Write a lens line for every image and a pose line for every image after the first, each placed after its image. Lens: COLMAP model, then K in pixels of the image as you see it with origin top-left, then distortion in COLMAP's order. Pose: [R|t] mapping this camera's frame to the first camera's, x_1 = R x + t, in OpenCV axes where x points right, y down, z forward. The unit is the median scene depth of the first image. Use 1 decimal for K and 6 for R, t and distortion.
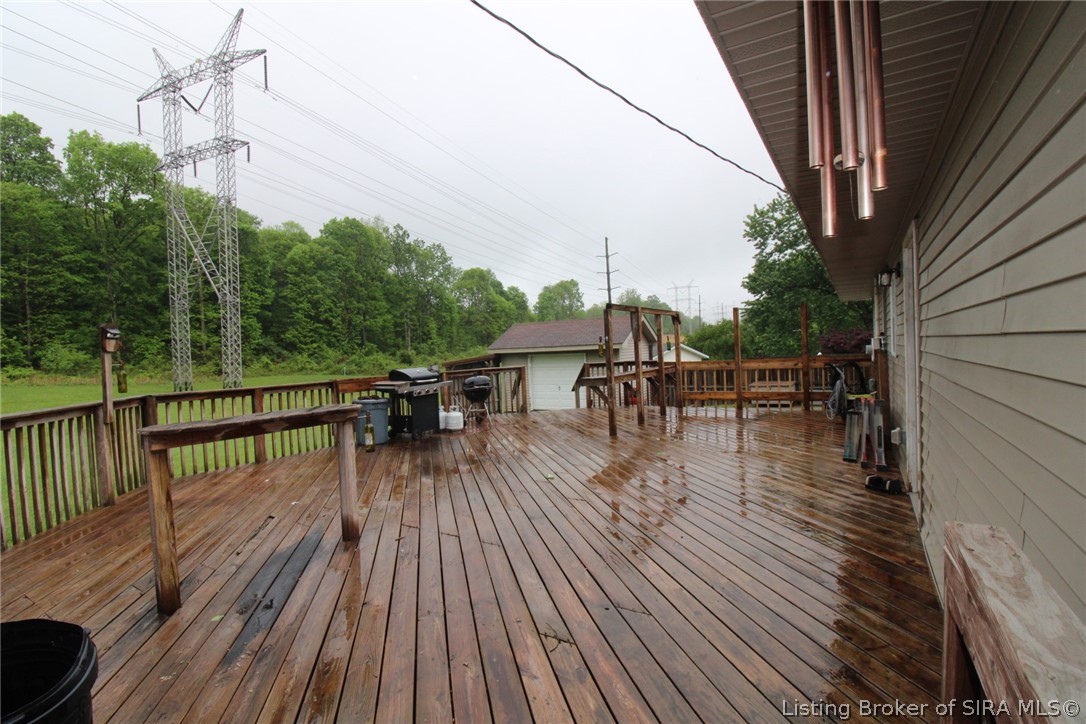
lens RADIAL K [[502.8, 0, 538.8], [0, 502.8, 362.1], [0, 0, 1]] dist [-0.003654, -0.011095]
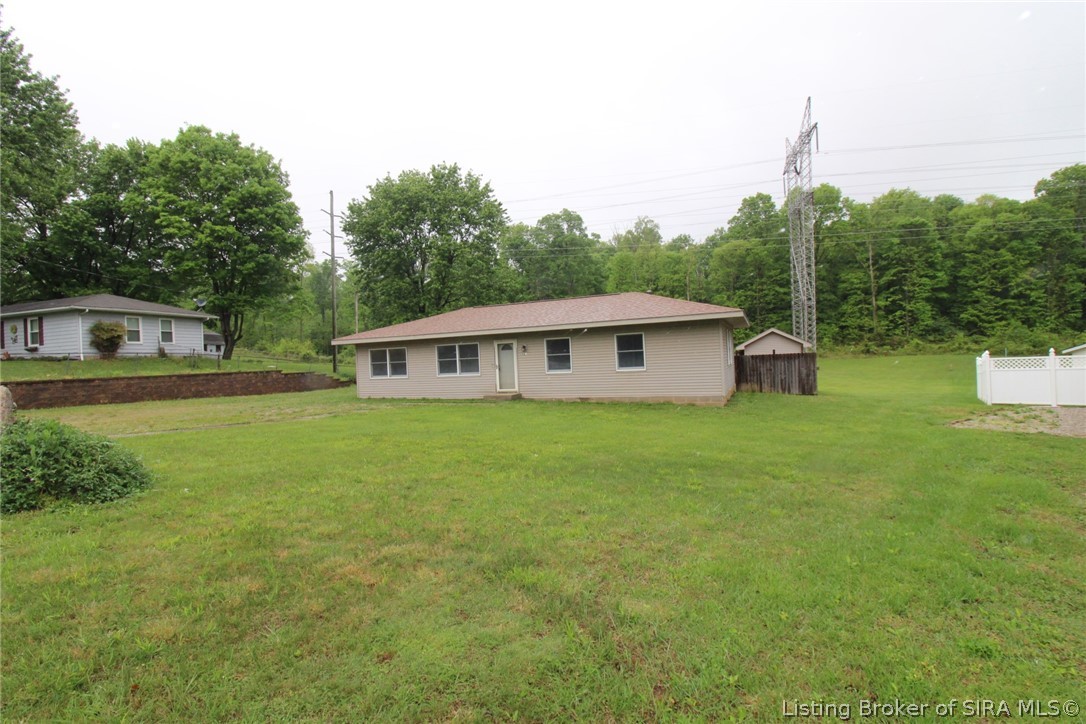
lens RADIAL K [[502.8, 0, 538.5], [0, 502.8, 358.9], [0, 0, 1]] dist [-0.003654, -0.011095]
pose [[0.136611, 0.035138, -0.990001, 0.345862], [0.016148, 0.999159, 0.037692, -0.015115], [0.990493, -0.021136, 0.135929, 0.013363]]
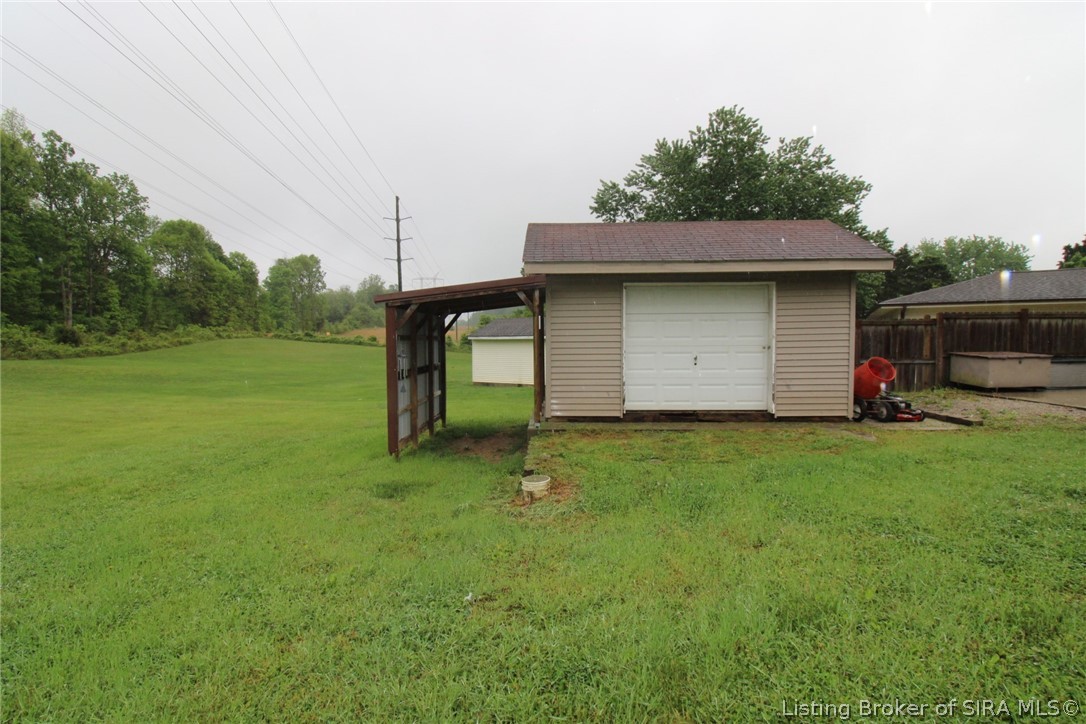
lens RADIAL K [[502.8, 0, 538.5], [0, 502.8, 367.6], [0, 0, 1]] dist [-0.003654, -0.011095]
pose [[0.864434, 0.011426, 0.502617, -0.063250], [-0.022612, 0.999614, 0.016166, 0.010488], [-0.502238, -0.025340, 0.864358, 0.143702]]
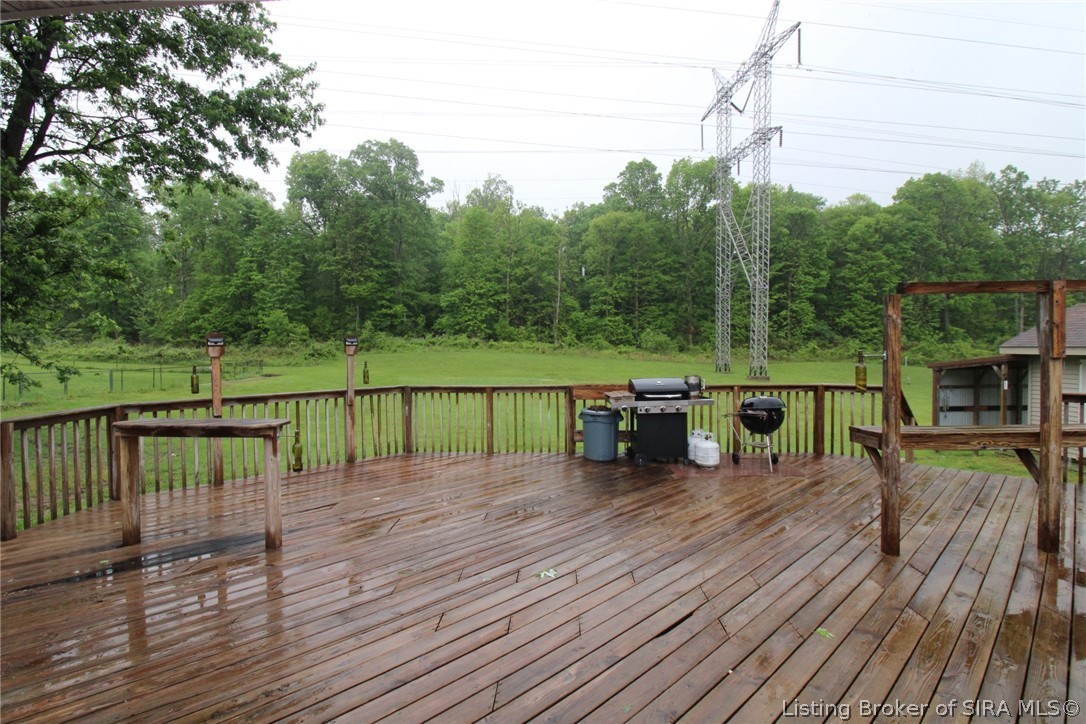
lens RADIAL K [[502.8, 0, 536.8], [0, 502.8, 359.2], [0, 0, 1]] dist [-0.003654, -0.011095]
pose [[0.490137, 0.053932, -0.869975, 0.032320], [-0.027941, 0.998543, 0.046160, -0.005172], [0.871197, 0.001683, 0.490930, 0.043405]]
